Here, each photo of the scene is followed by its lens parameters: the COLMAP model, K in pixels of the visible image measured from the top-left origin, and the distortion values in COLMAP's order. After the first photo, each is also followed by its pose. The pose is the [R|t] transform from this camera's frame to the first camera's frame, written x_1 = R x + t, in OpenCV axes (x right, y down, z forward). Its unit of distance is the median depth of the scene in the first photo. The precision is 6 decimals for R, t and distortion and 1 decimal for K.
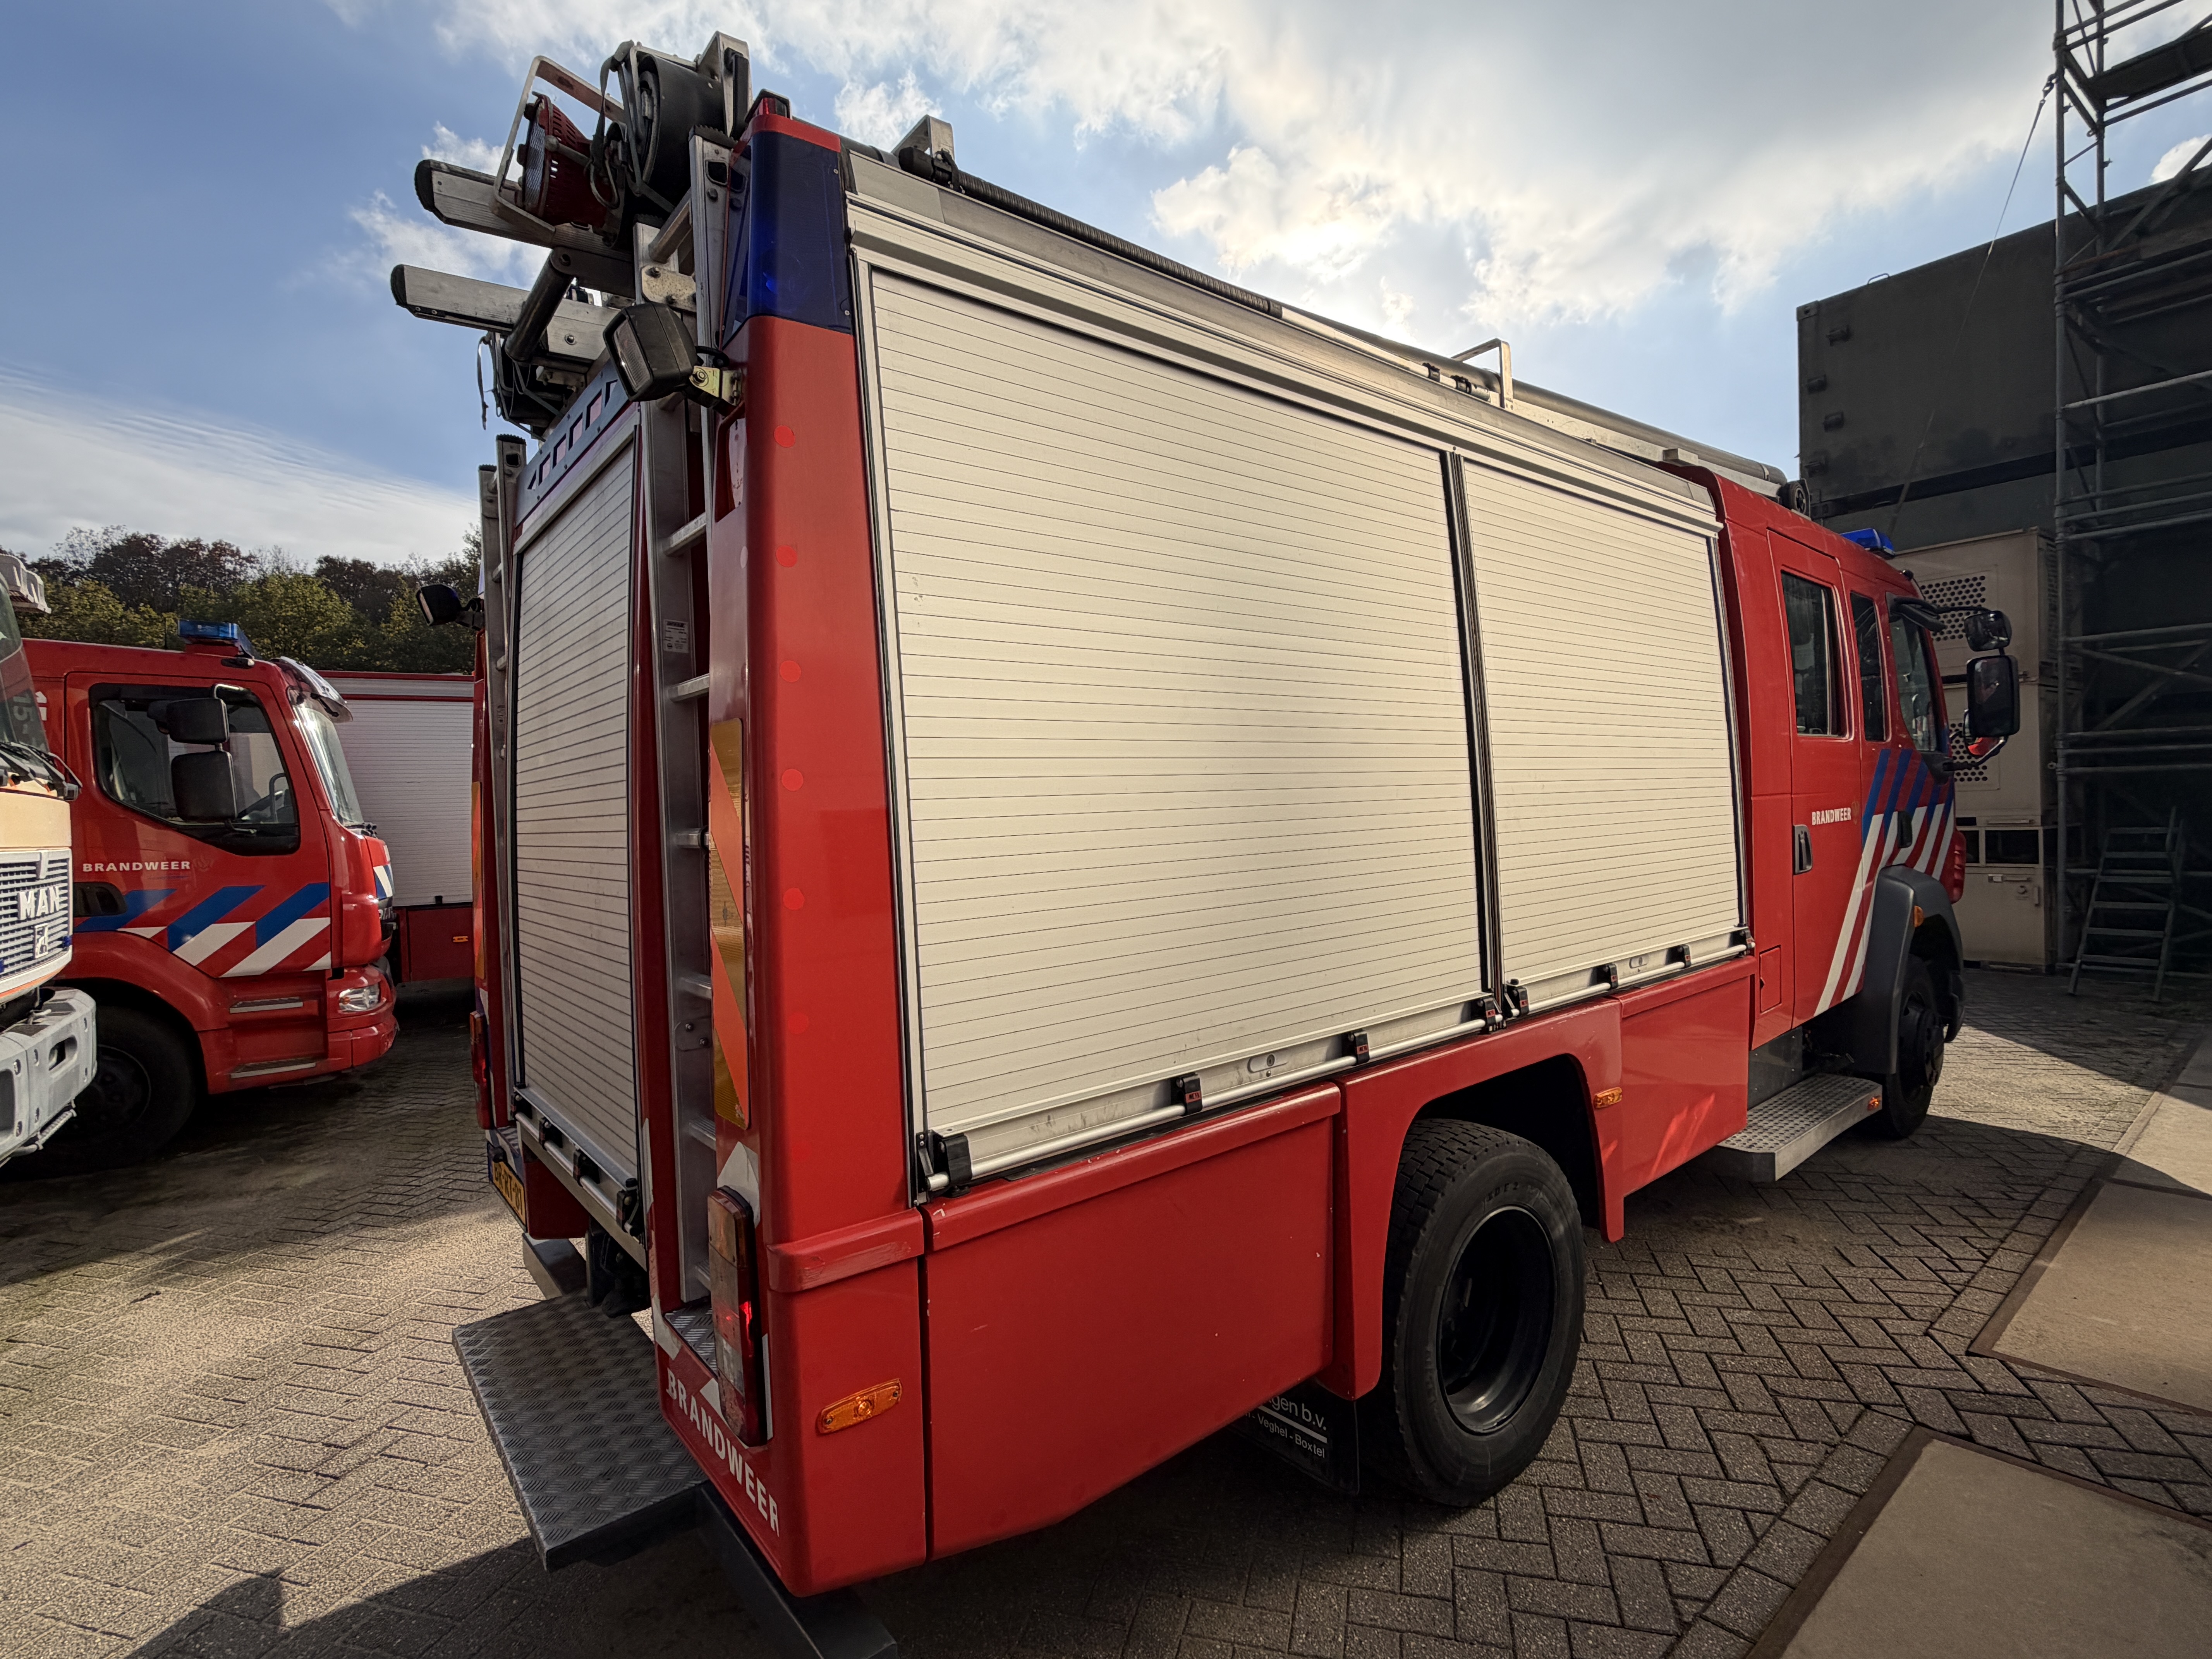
lens RADIAL K [[1073.7, 0, 1106.0], [0, 1073.7, 829.5], [0, 0, 1]] dist [0.000840, 0.000347]
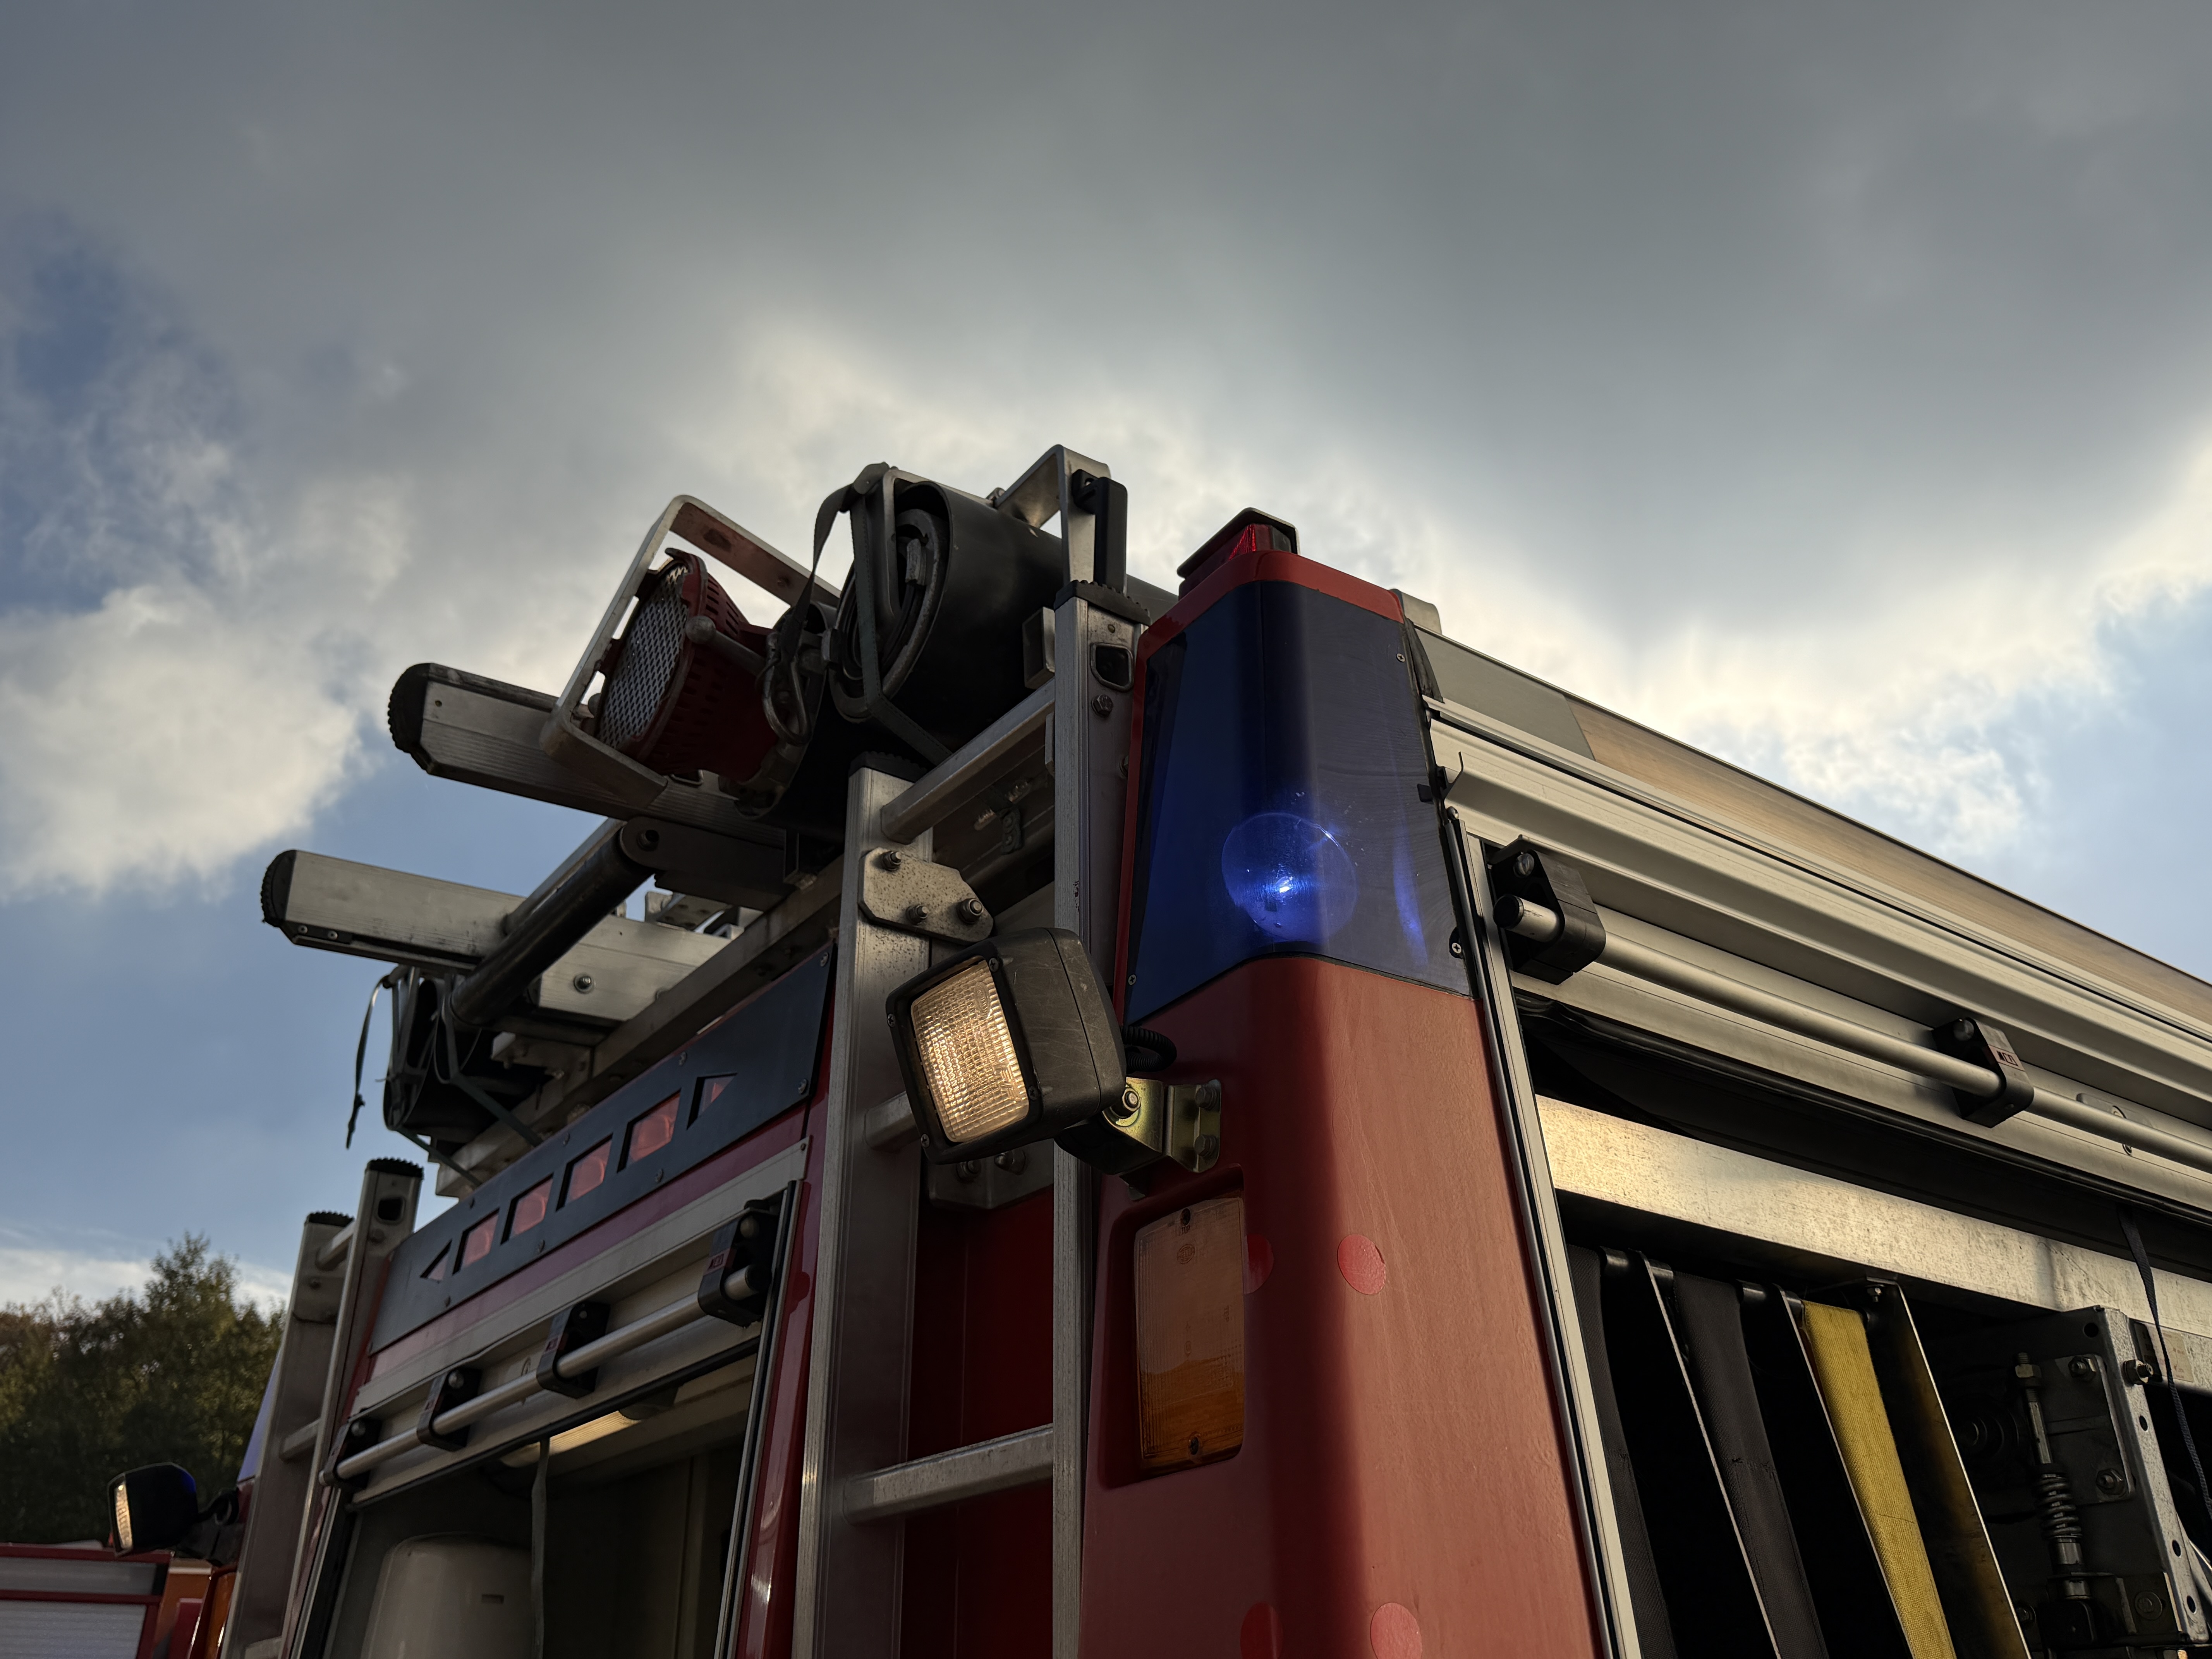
lens RADIAL K [[1834.8, 0, 1106.0], [0, 1834.8, 829.5], [0, 0, 1]] dist [0.109931, -0.278146]
pose [[0.998594, -0.000369, -0.053012, -0.266459], [-0.025051, 0.878001, -0.478003, -0.147566], [0.046721, 0.478658, 0.876757, 0.289782]]
